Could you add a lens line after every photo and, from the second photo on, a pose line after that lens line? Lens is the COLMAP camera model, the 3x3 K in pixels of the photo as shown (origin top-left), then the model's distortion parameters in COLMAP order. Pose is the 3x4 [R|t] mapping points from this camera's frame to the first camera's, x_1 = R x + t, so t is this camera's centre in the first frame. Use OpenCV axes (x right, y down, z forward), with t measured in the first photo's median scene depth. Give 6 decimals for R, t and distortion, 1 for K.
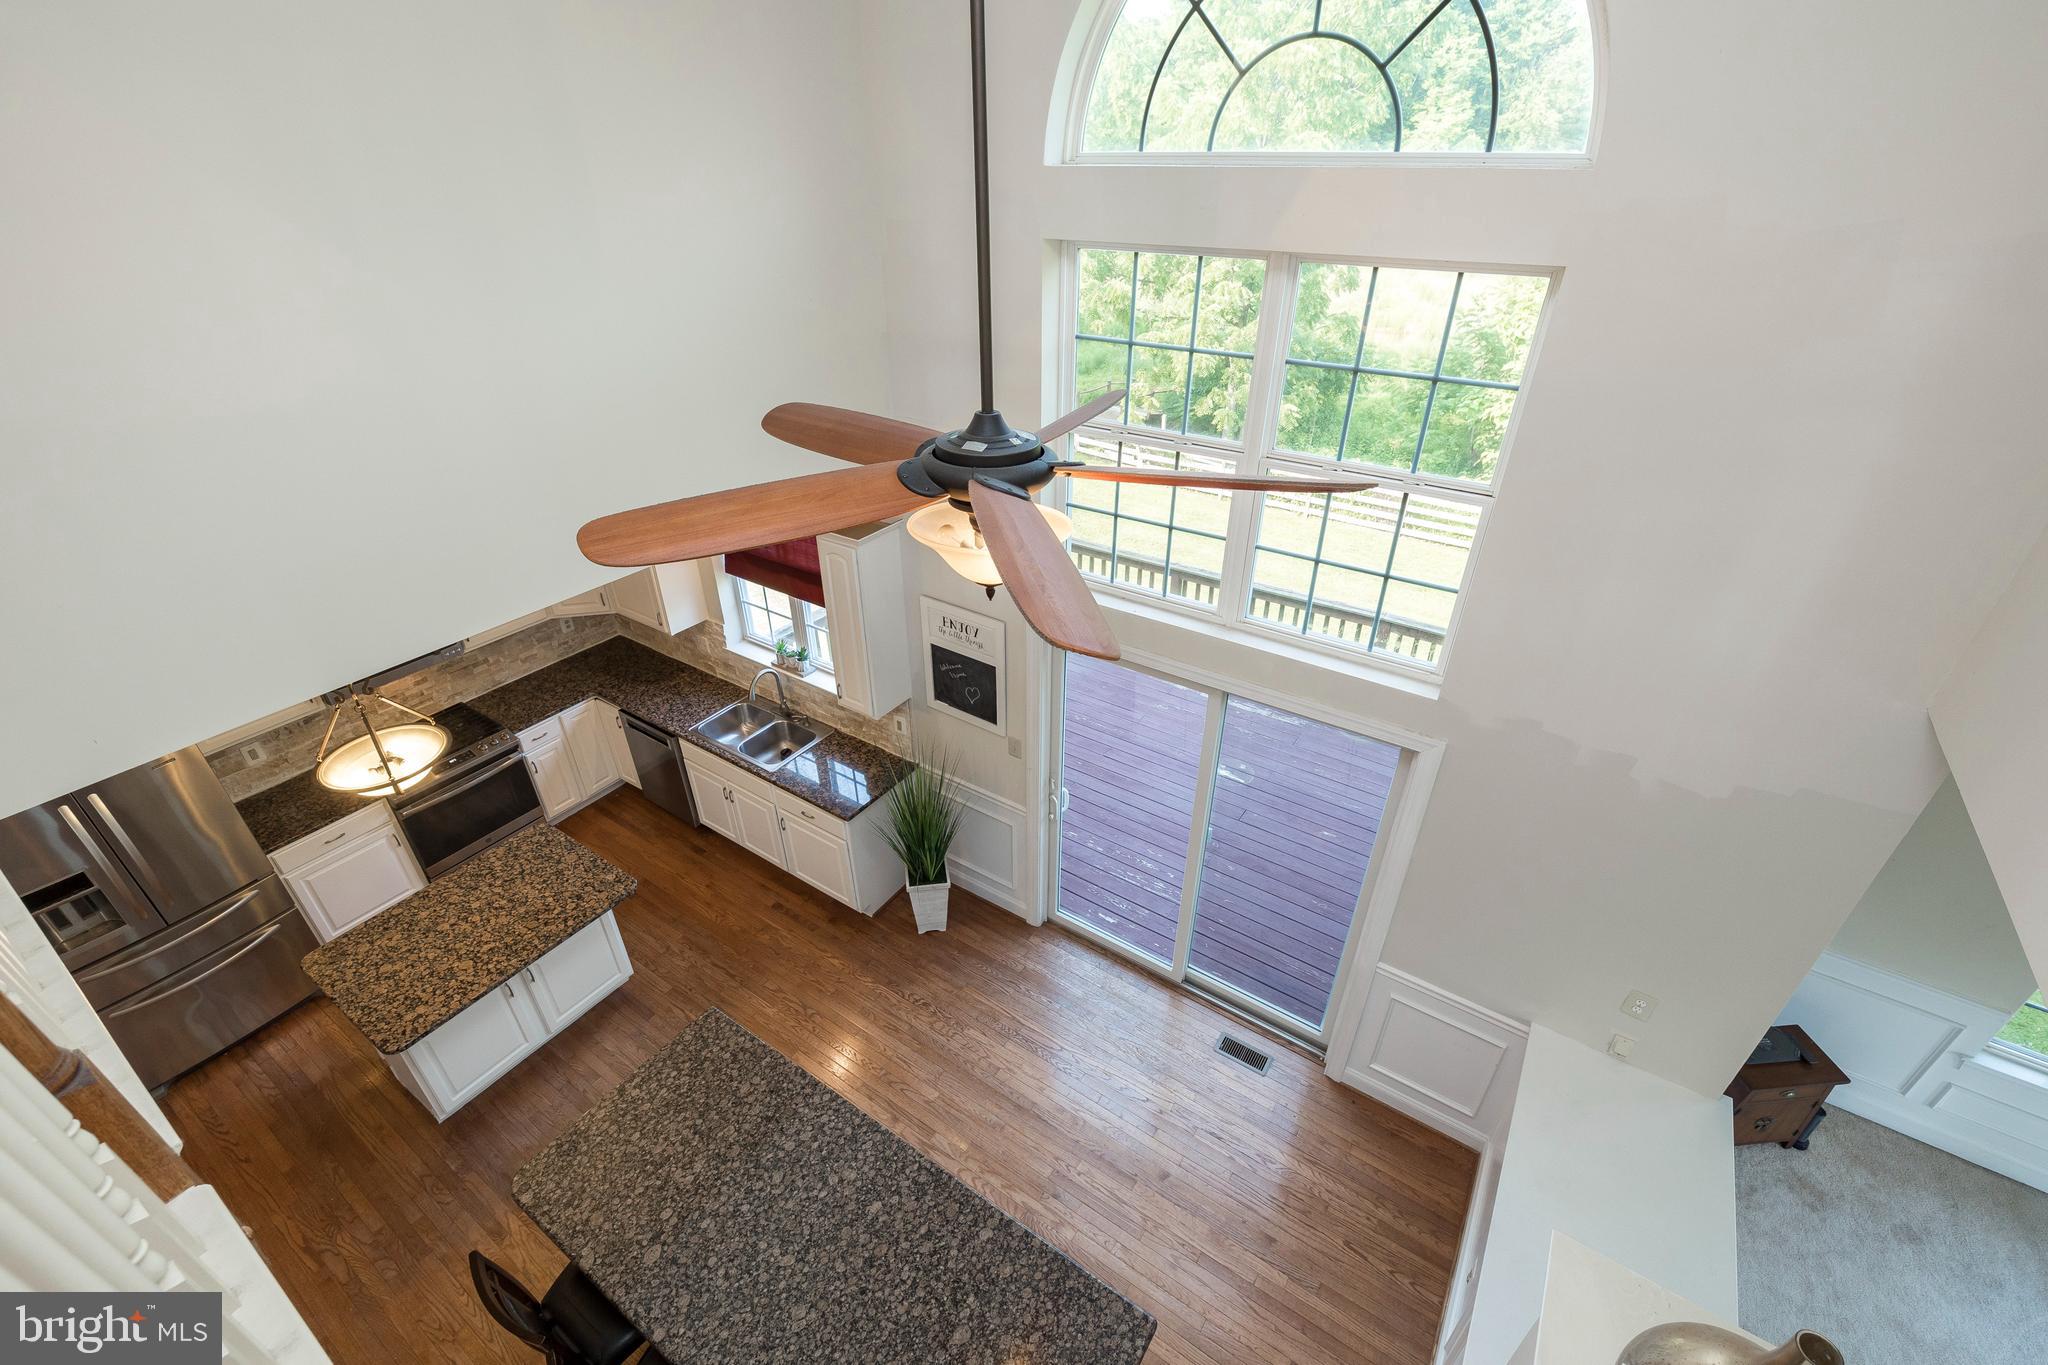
lens RADIAL K [[859.7, 0, 1030.9], [0, 859.7, 684.5], [0, 0, 1]] dist [0.004451, -0.000456]
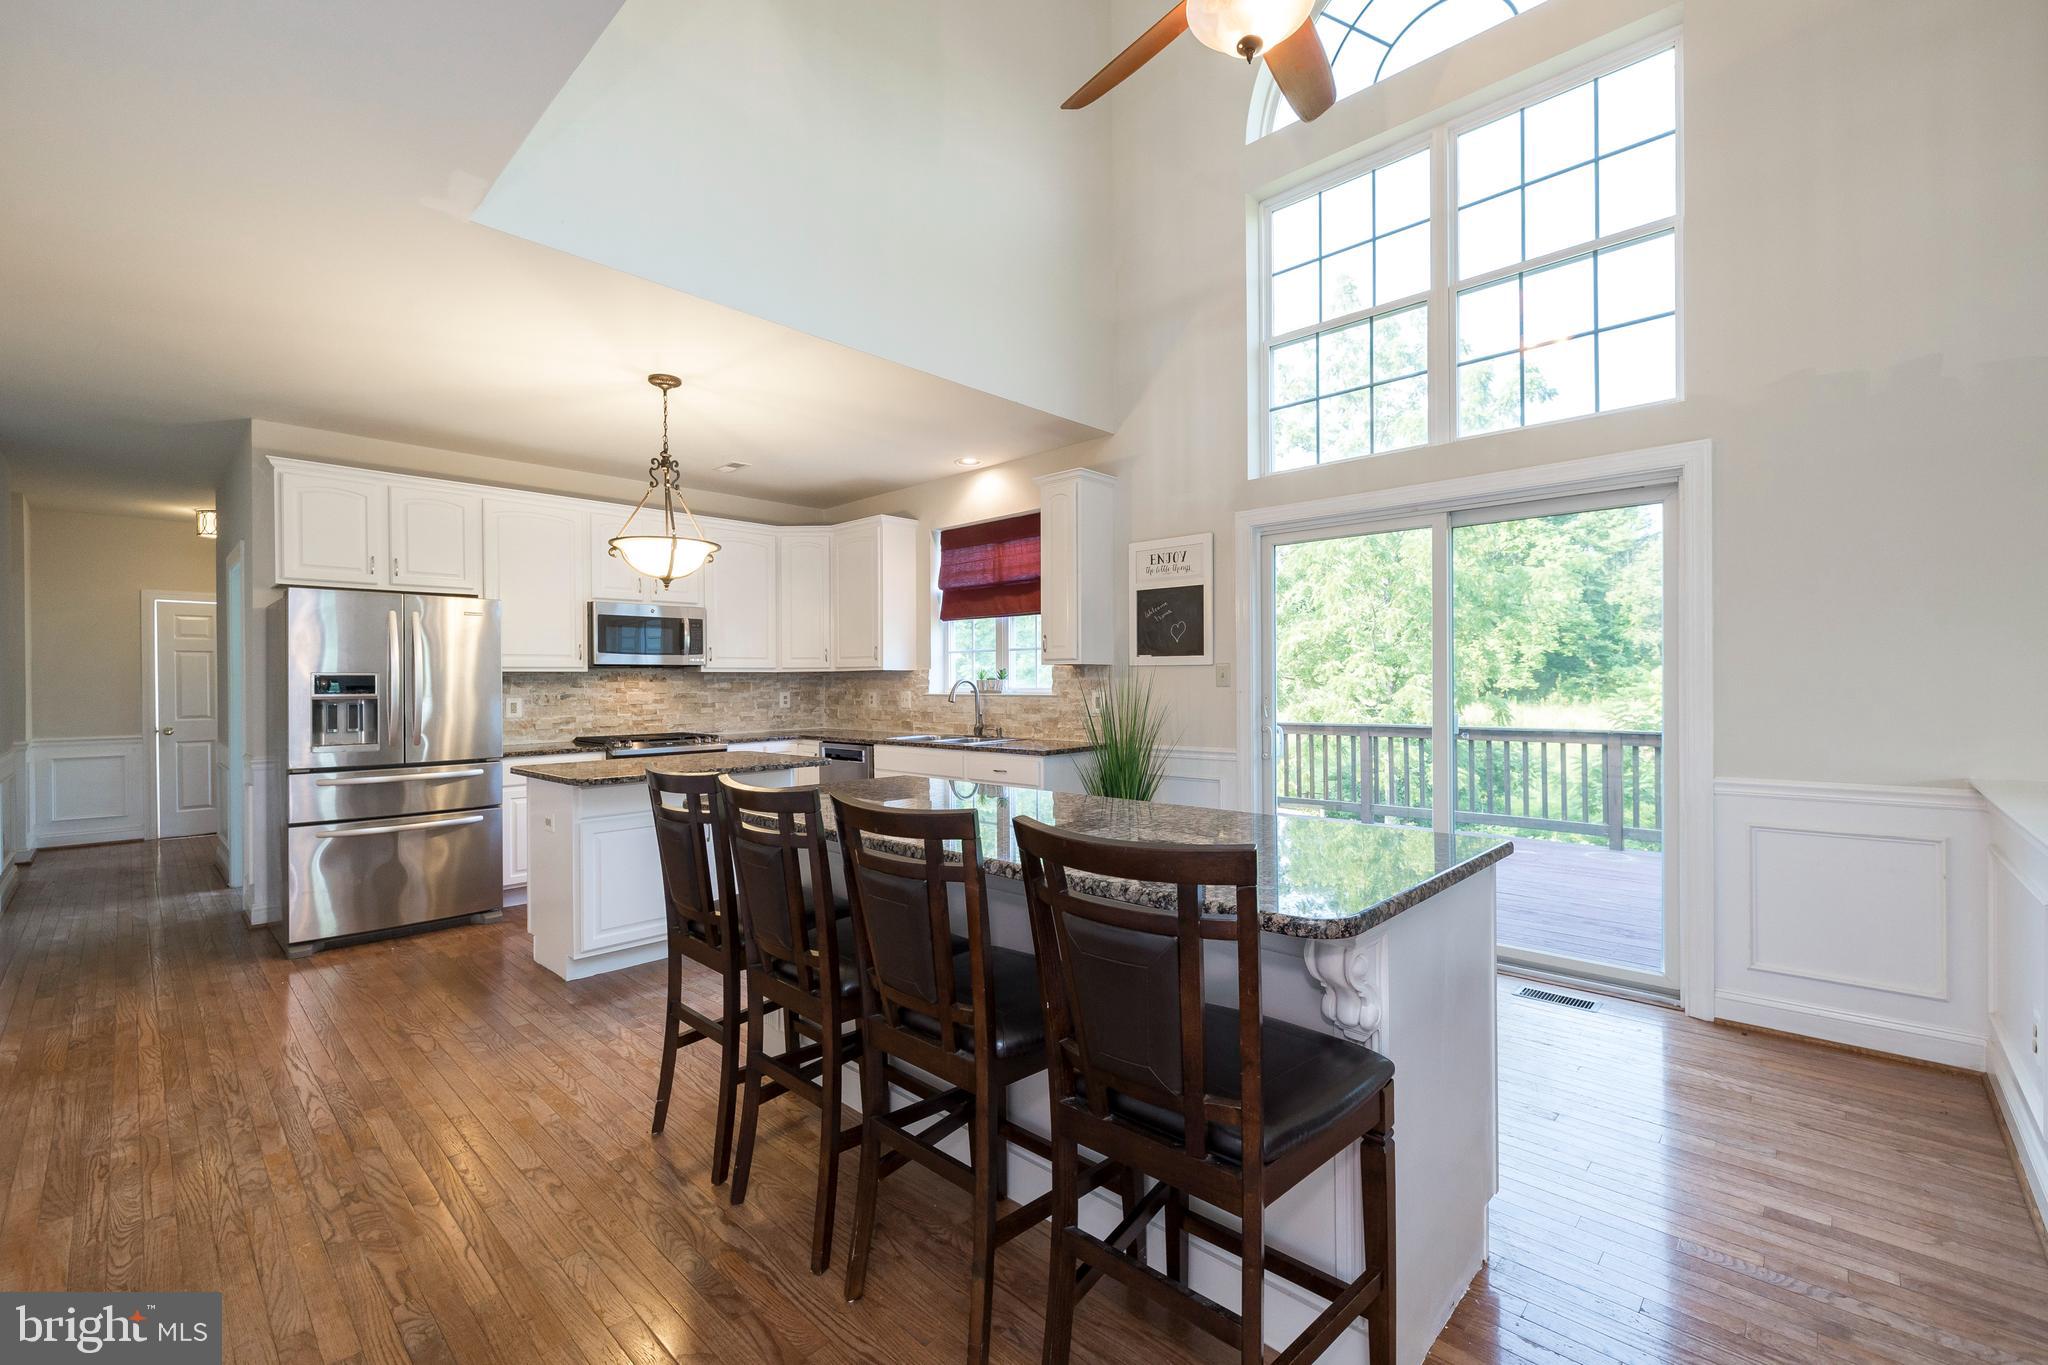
lens RADIAL K [[859.7, 0, 1030.9], [0, 859.7, 684.5], [0, 0, 1]] dist [0.004451, -0.000456]
pose [[0.986434, -0.010849, -0.163802, -0.073346], [-0.076214, 0.853497, -0.515495, 0.594816], [0.145397, 0.520985, 0.841091, 0.163086]]
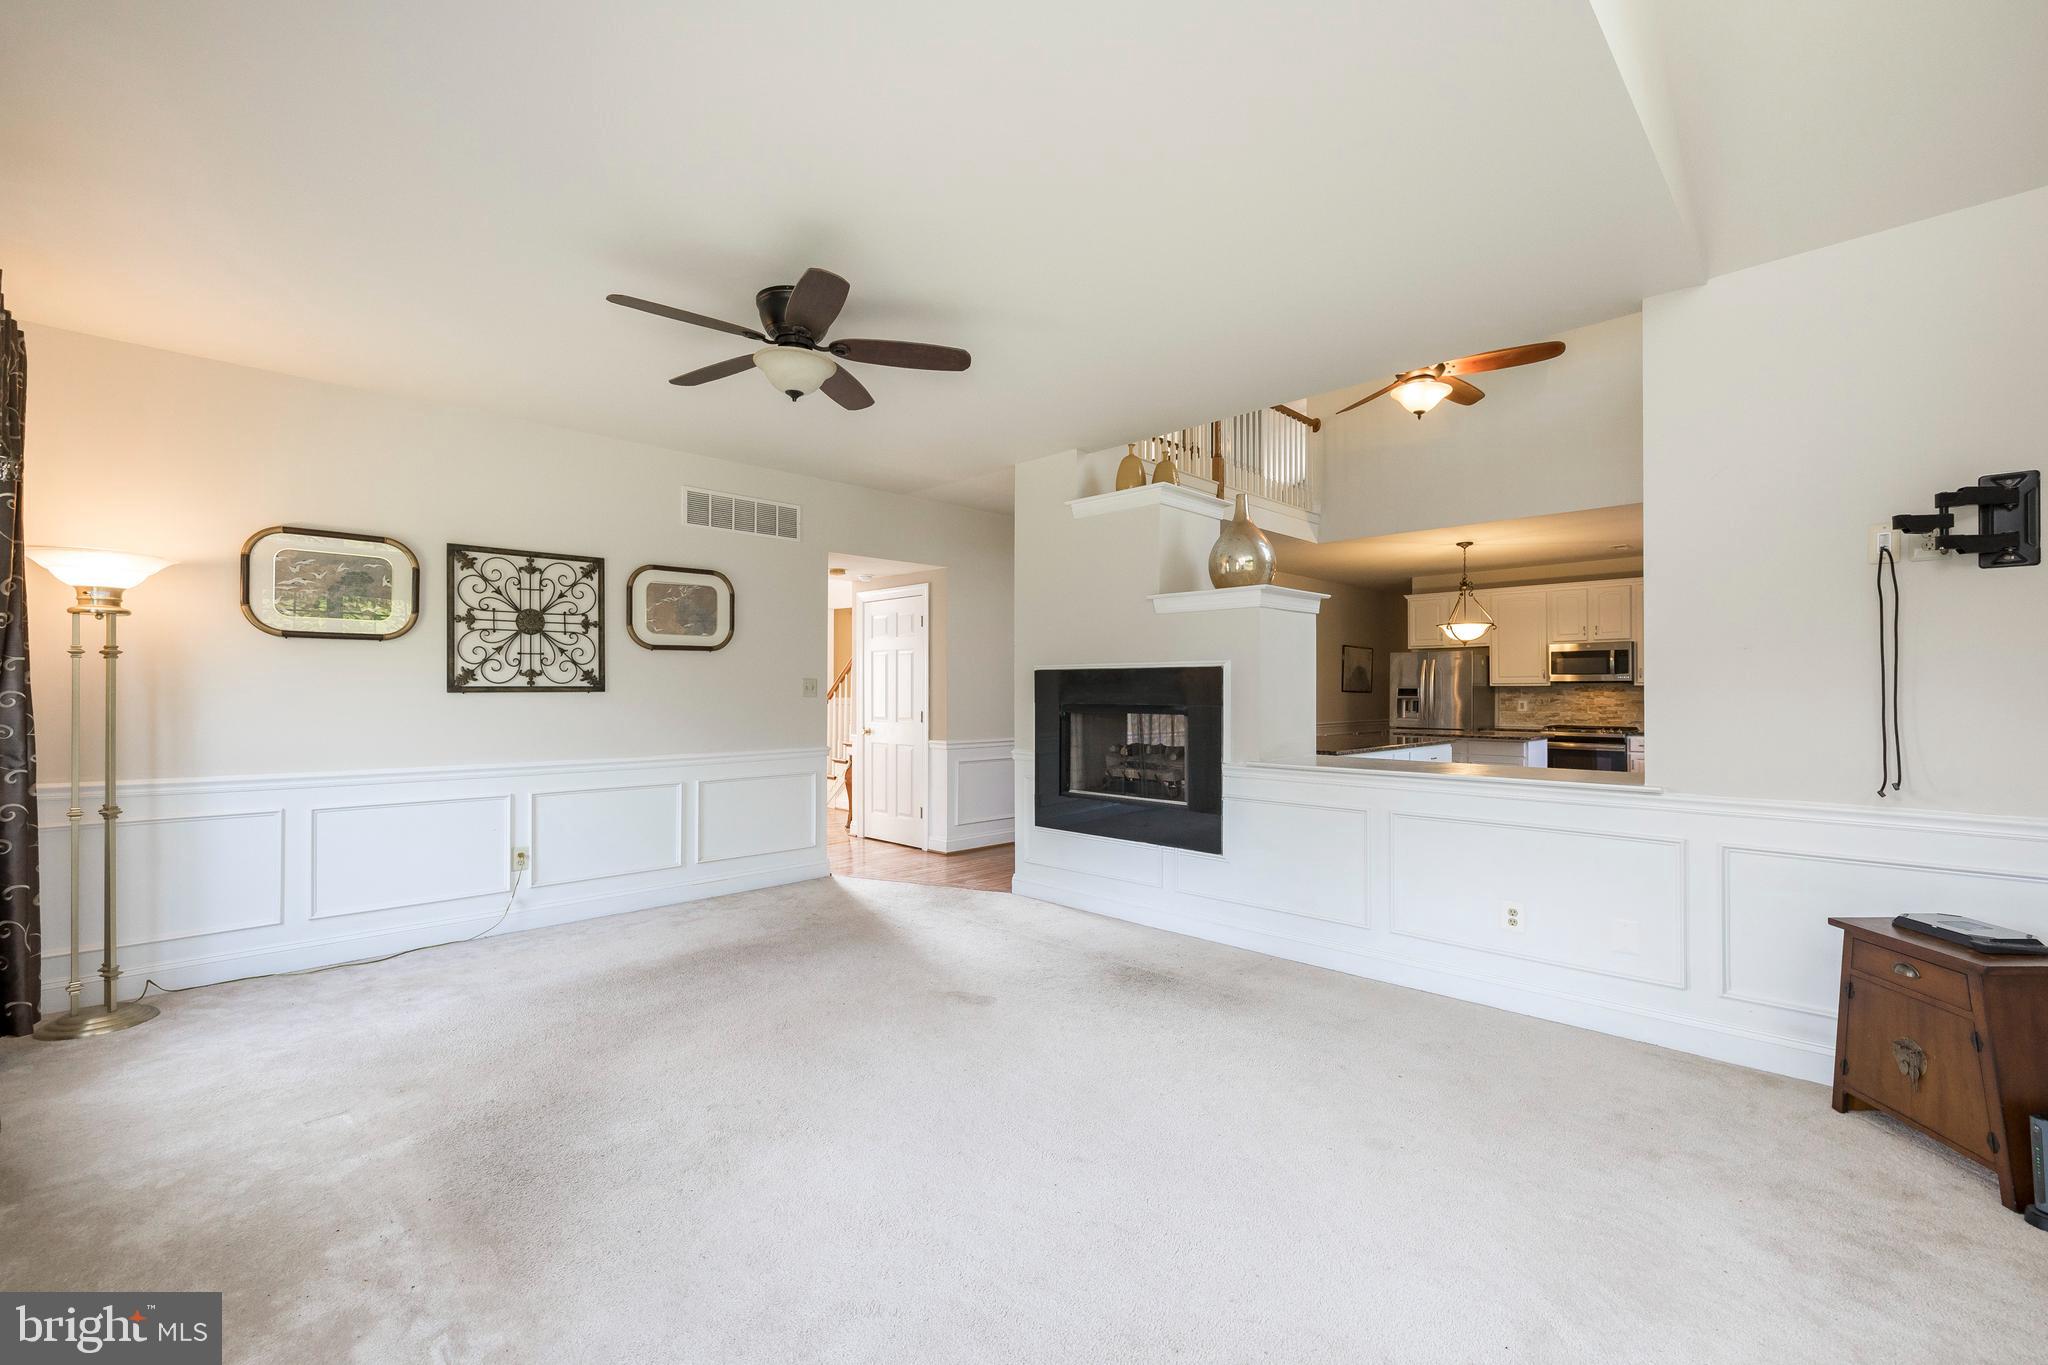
lens RADIAL K [[859.7, 0, 1030.9], [0, 859.7, 684.5], [0, 0, 1]] dist [0.004451, -0.000456]
pose [[-0.171982, -0.012398, -0.985022, 1.287891], [-0.519815, 0.850520, 0.080053, 0.485464], [0.836789, 0.525797, -0.152718, 0.347473]]
